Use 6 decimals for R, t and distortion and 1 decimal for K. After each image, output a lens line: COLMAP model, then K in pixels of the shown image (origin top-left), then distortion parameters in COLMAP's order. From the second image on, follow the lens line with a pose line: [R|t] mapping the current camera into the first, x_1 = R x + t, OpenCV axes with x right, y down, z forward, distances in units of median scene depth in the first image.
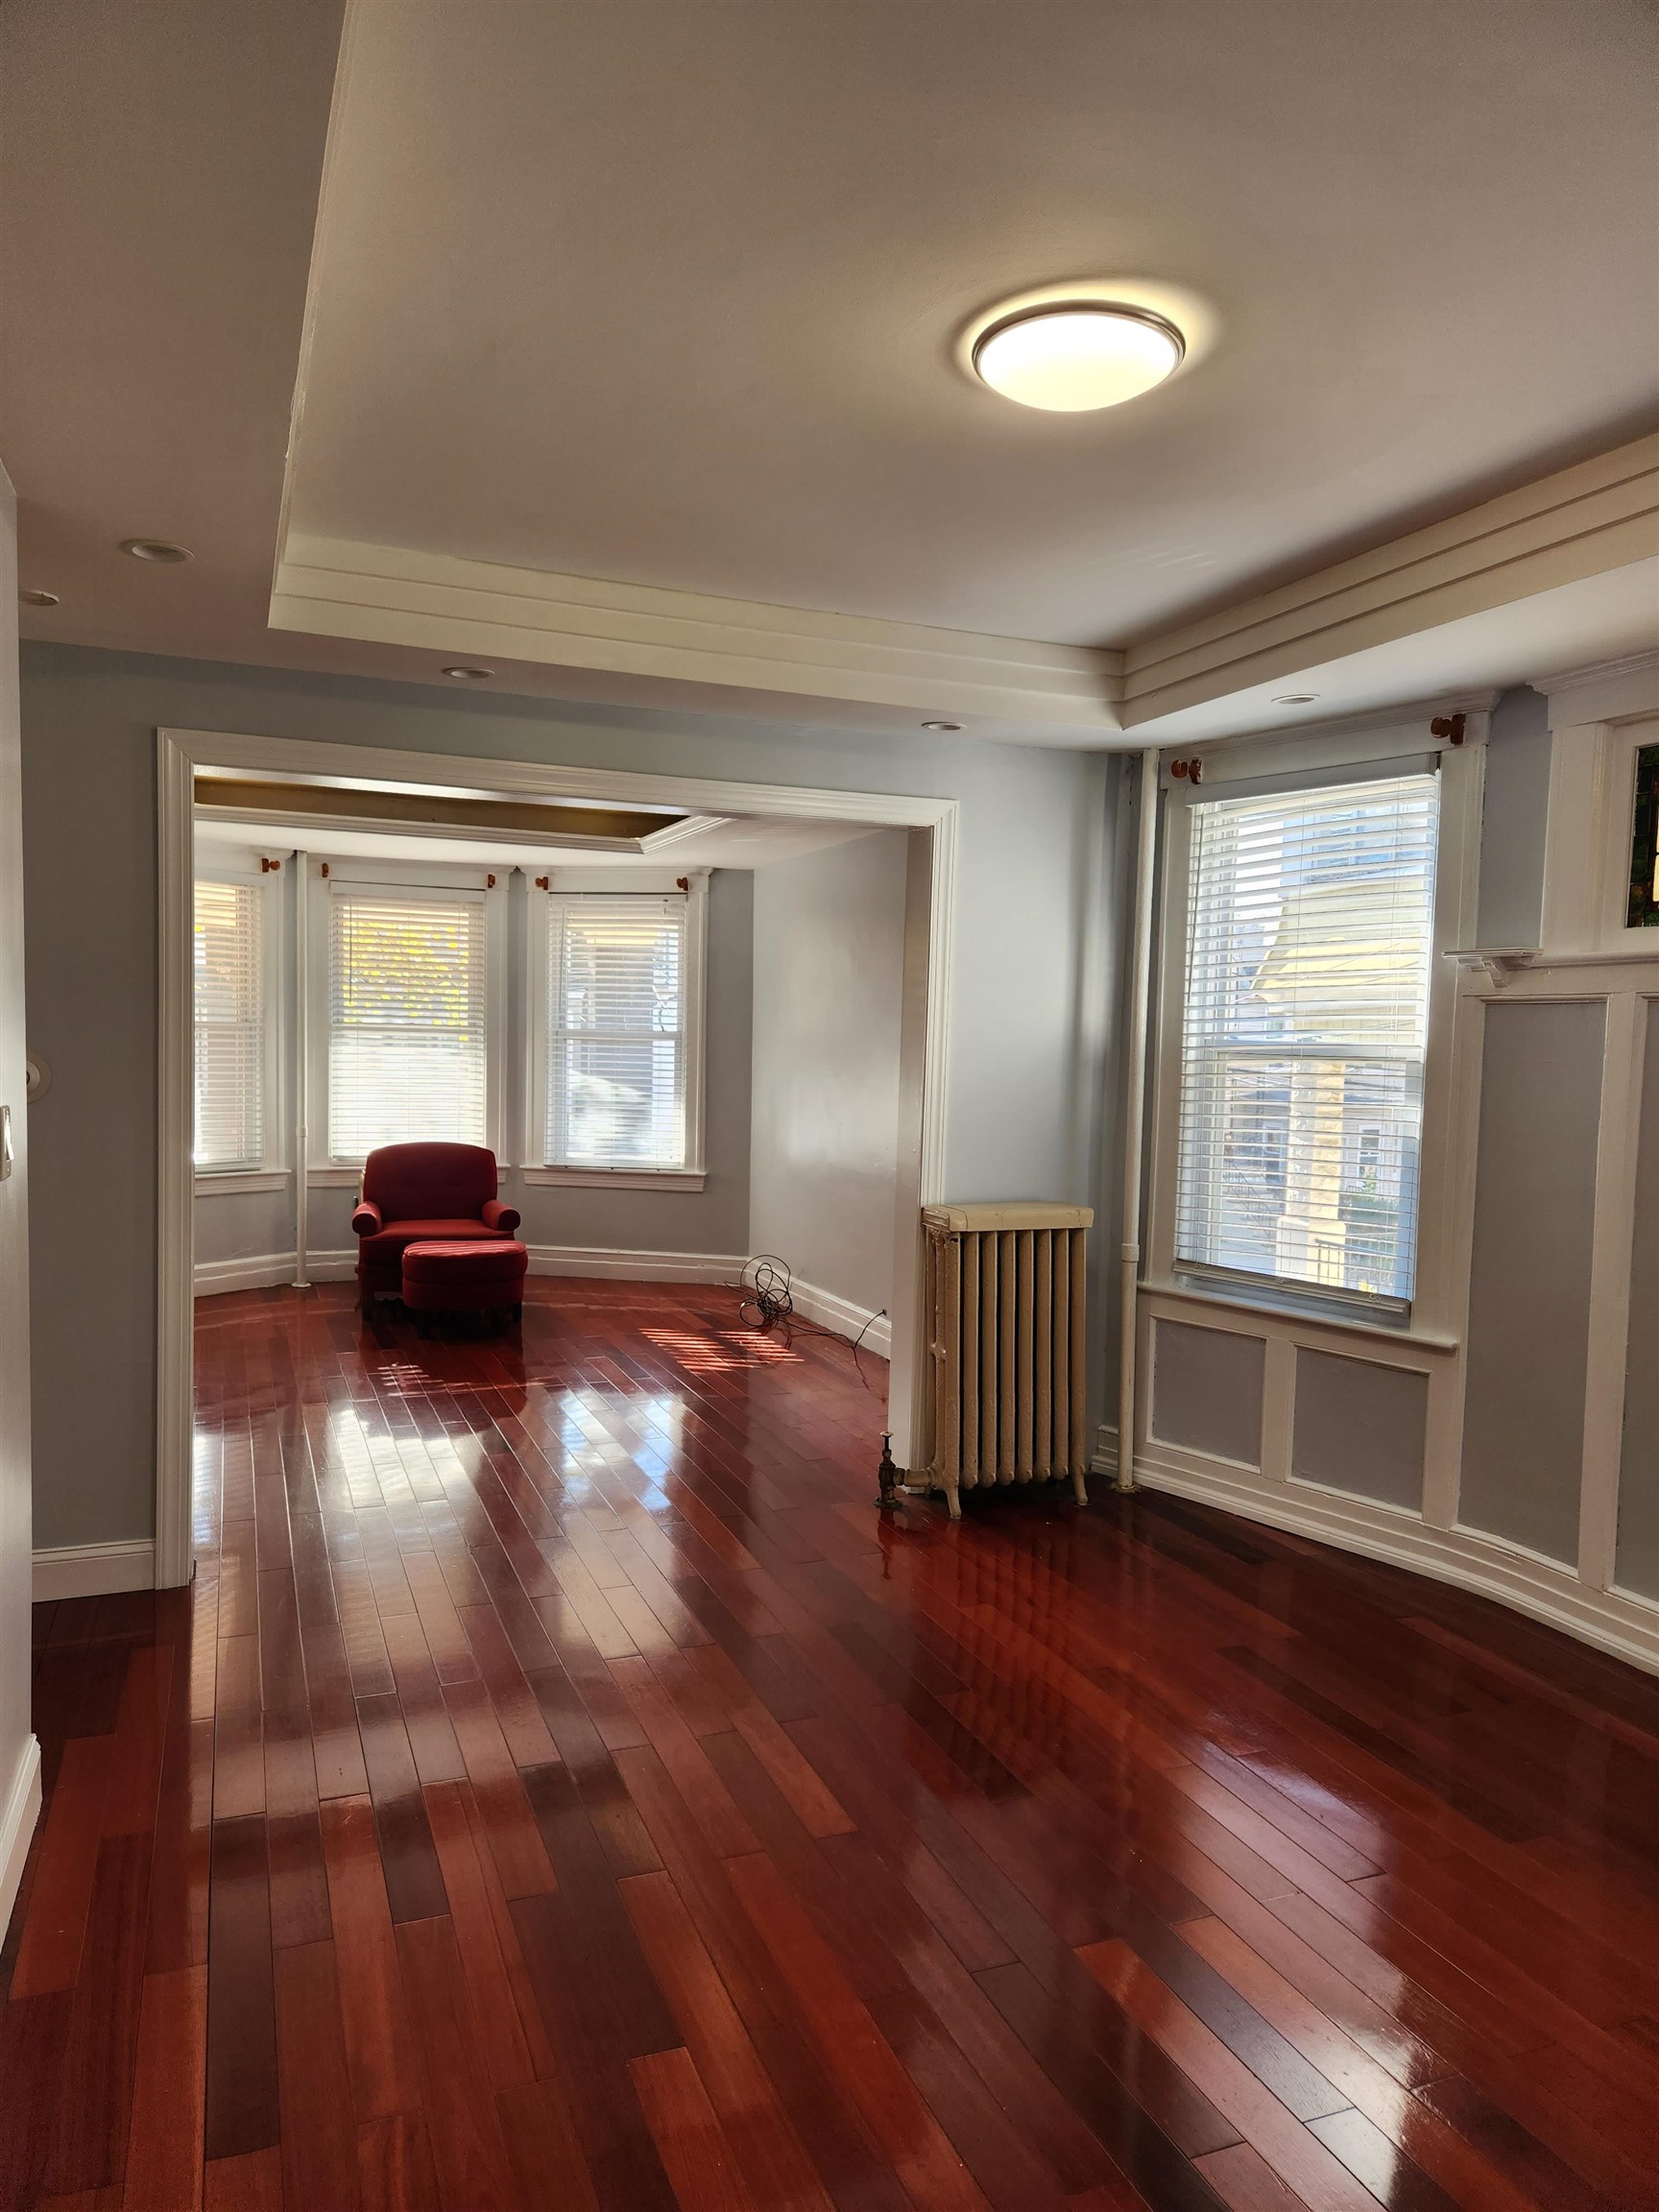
lens RADIAL K [[1480.6, 0, 816.9], [0, 1480.6, 1125.9], [0, 0, 1]] dist [0.077957, -0.063951]
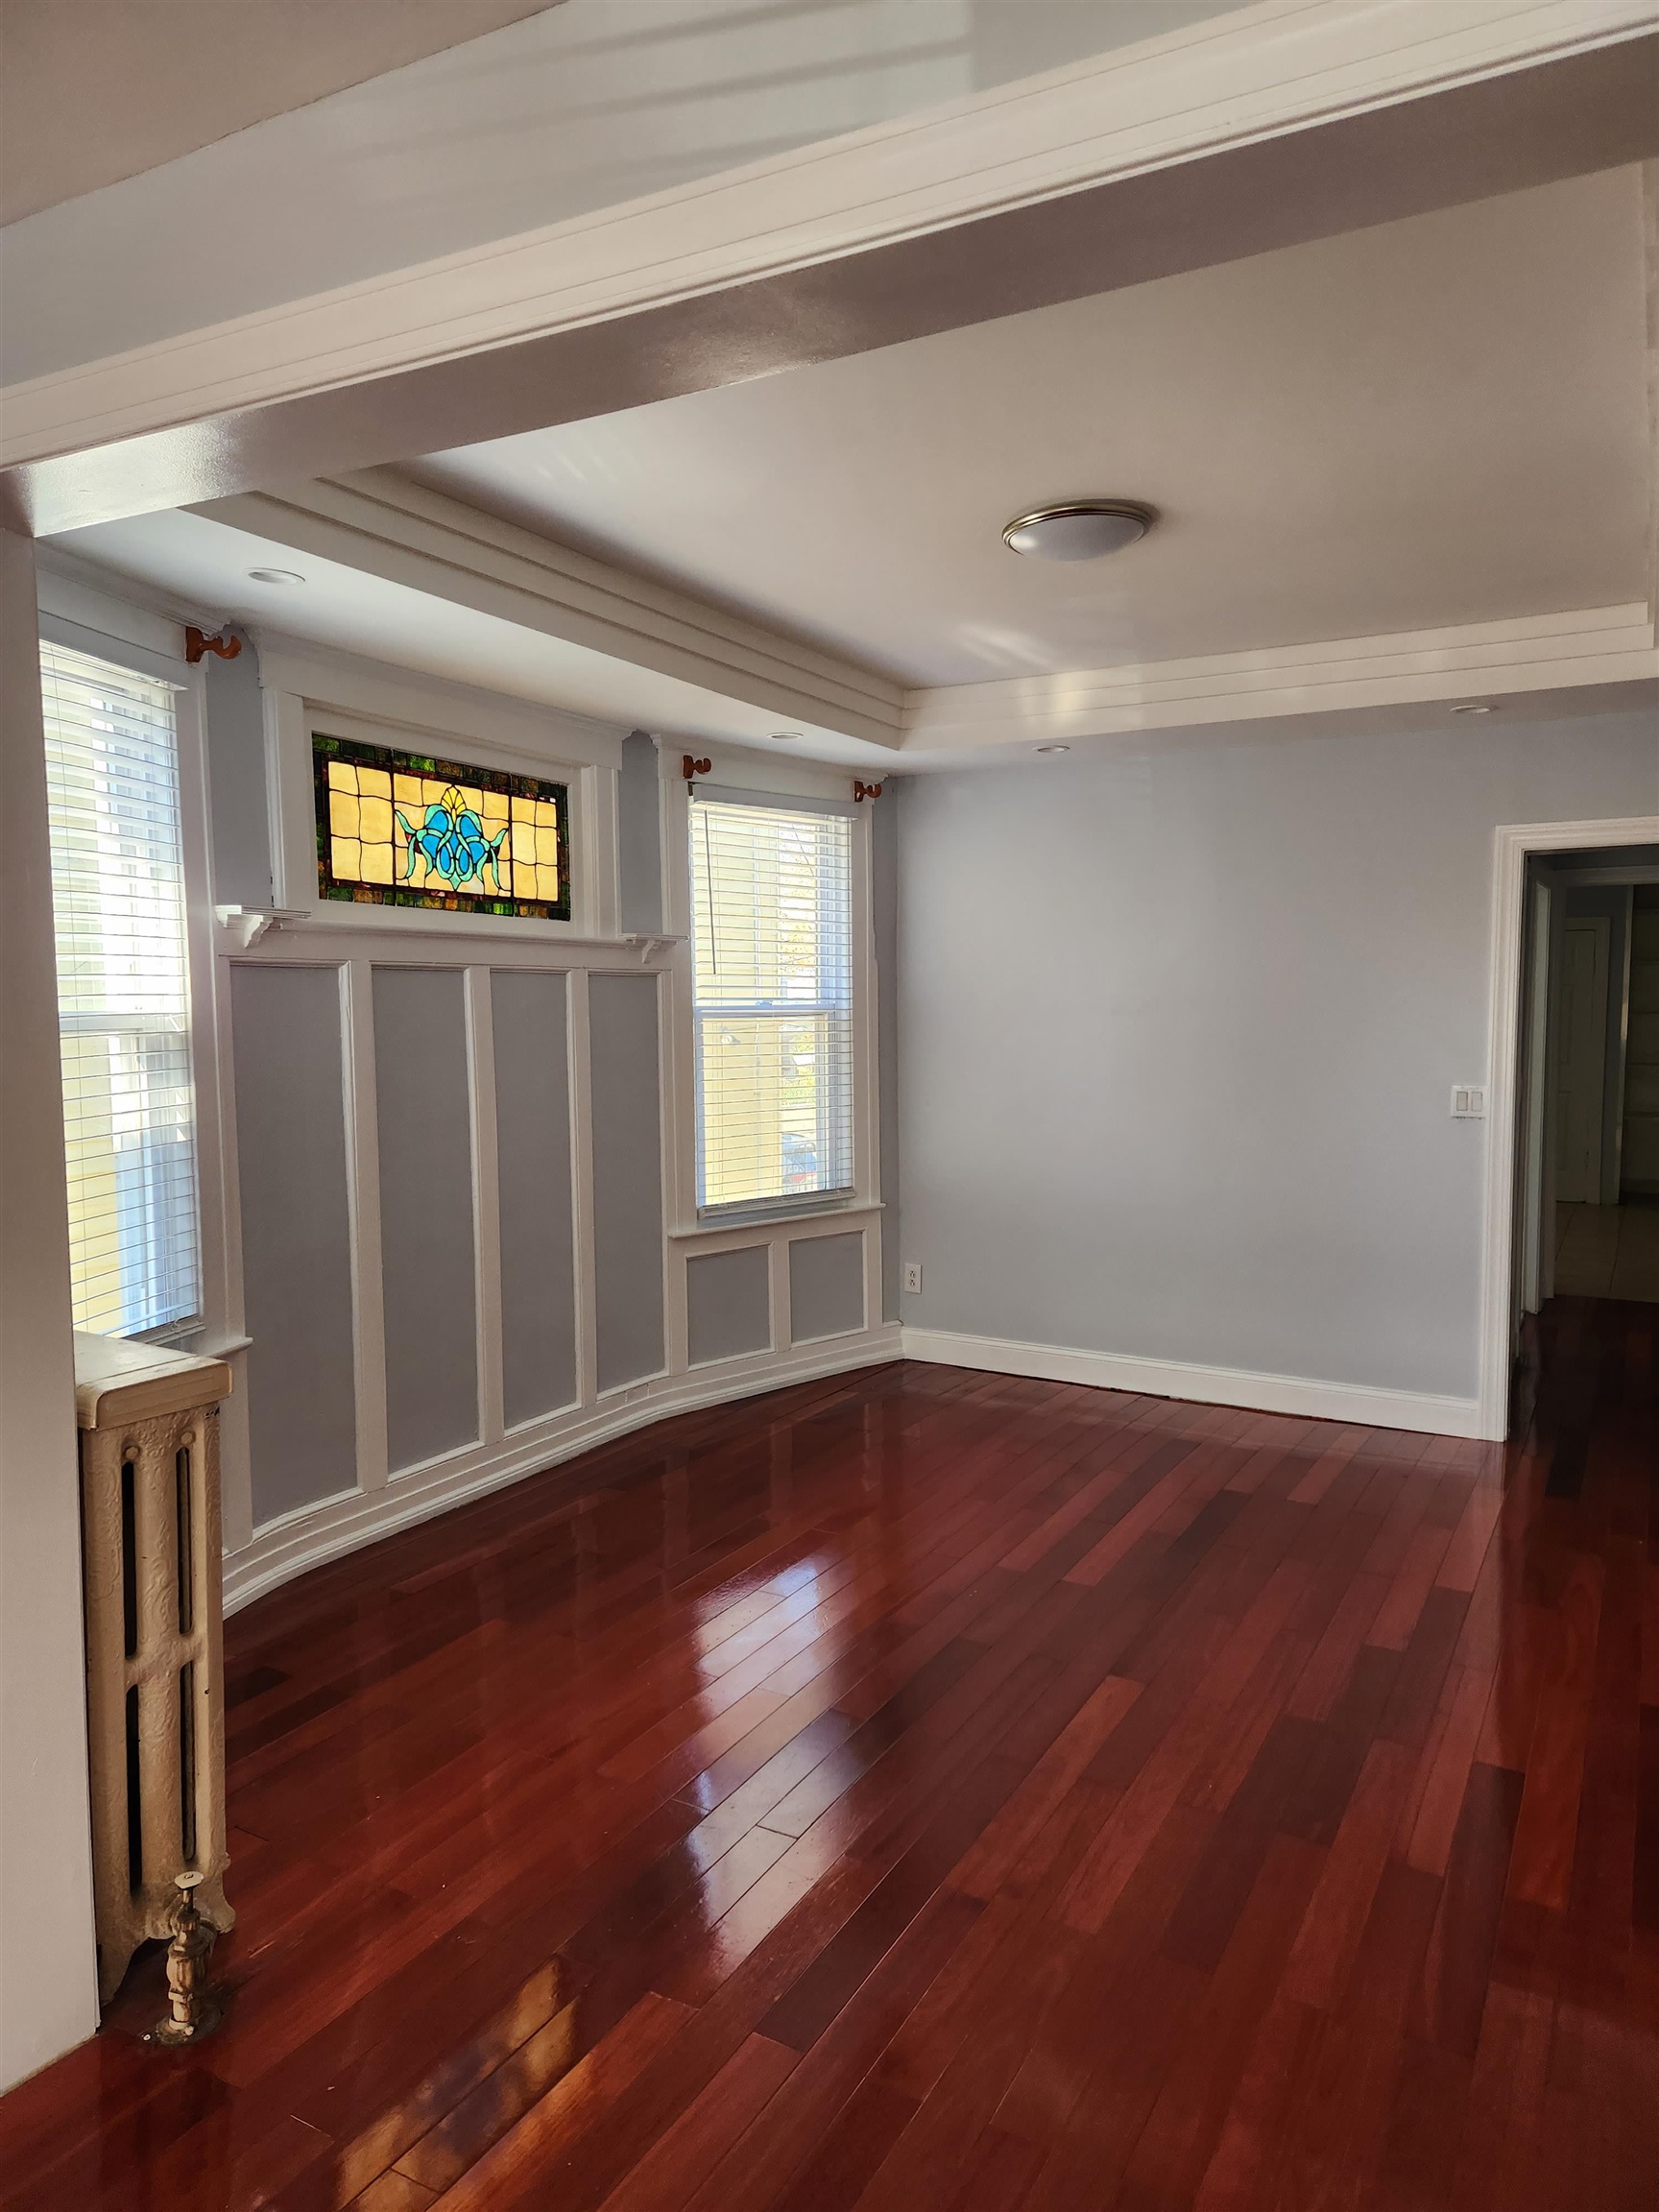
lens RADIAL K [[1480.6, 0, 828.6], [0, 1480.6, 1119.8], [0, 0, 1]] dist [0.077957, -0.063951]
pose [[-0.642743, -0.076765, 0.762226, -0.403636], [0.041154, 0.990070, 0.134415, -0.078452], [-0.764975, 0.117763, -0.633202, 1.074460]]
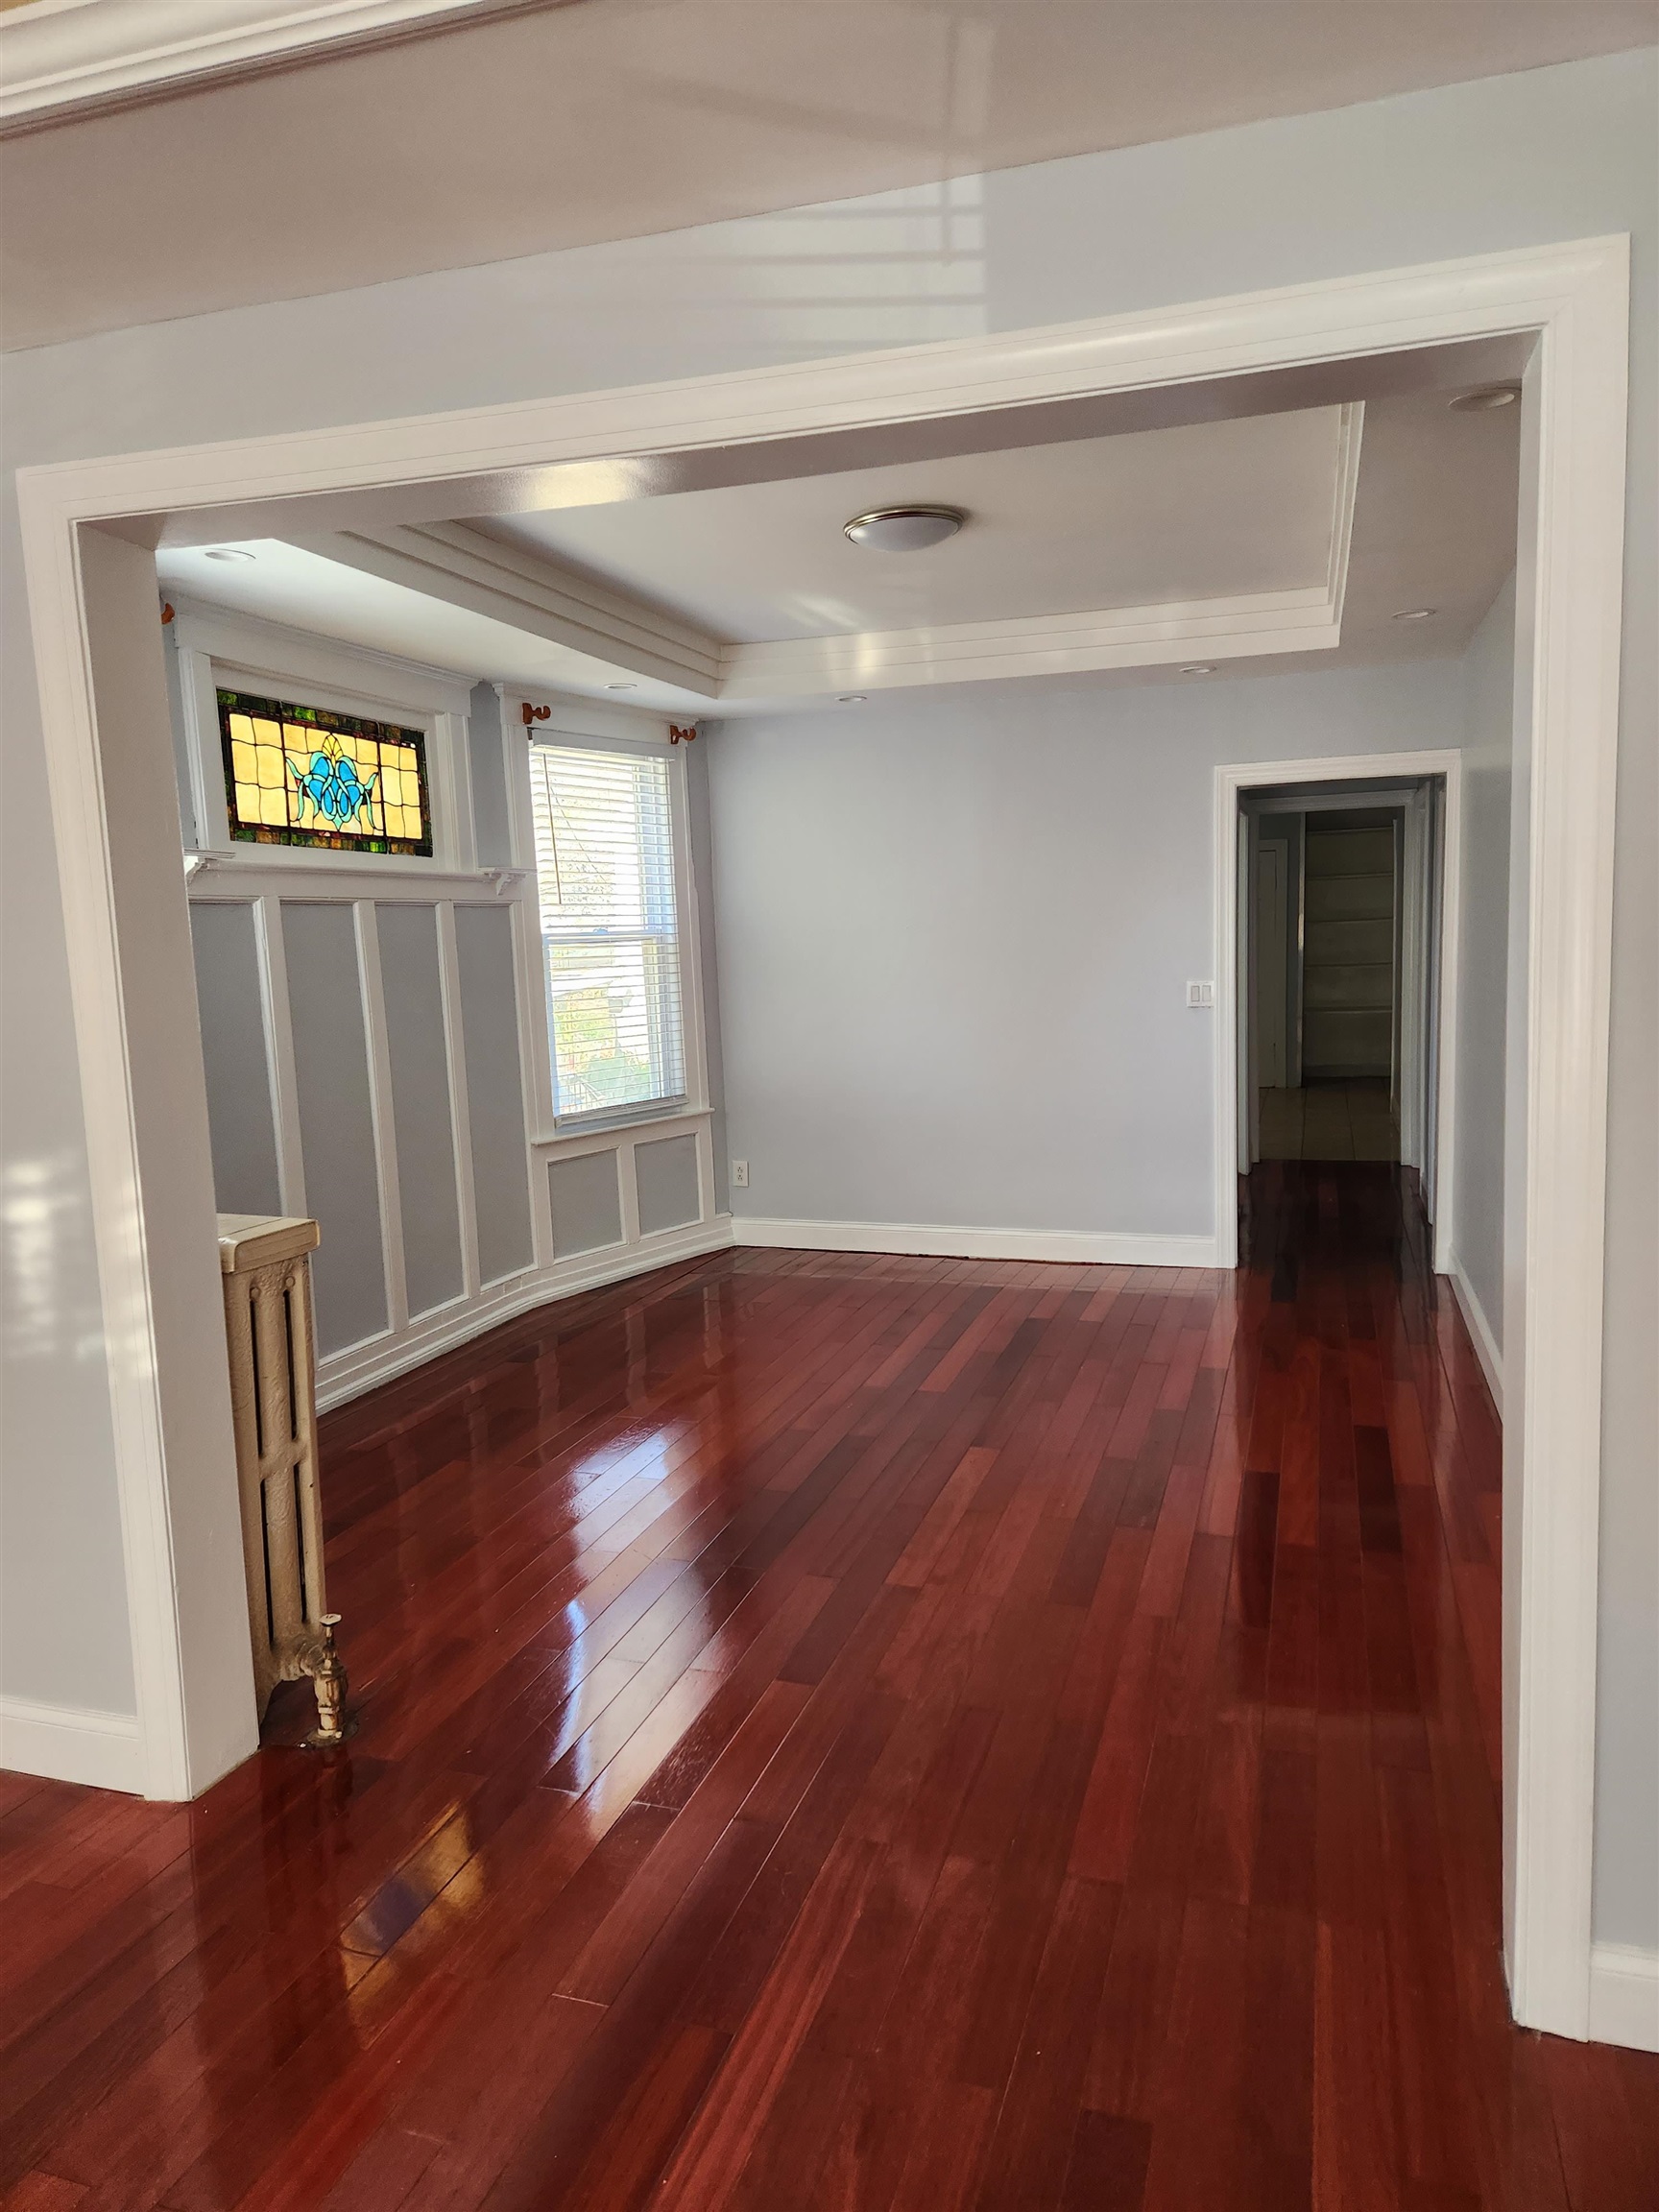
lens RADIAL K [[1480.6, 0, 846.1], [0, 1480.6, 1107.0], [0, 0, 1]] dist [0.077957, -0.063951]
pose [[-0.782070, -0.067759, 0.619496, -0.447682], [0.058022, 0.981836, 0.180641, -0.083848], [-0.620483, 0.177219, -0.763933, 1.240665]]
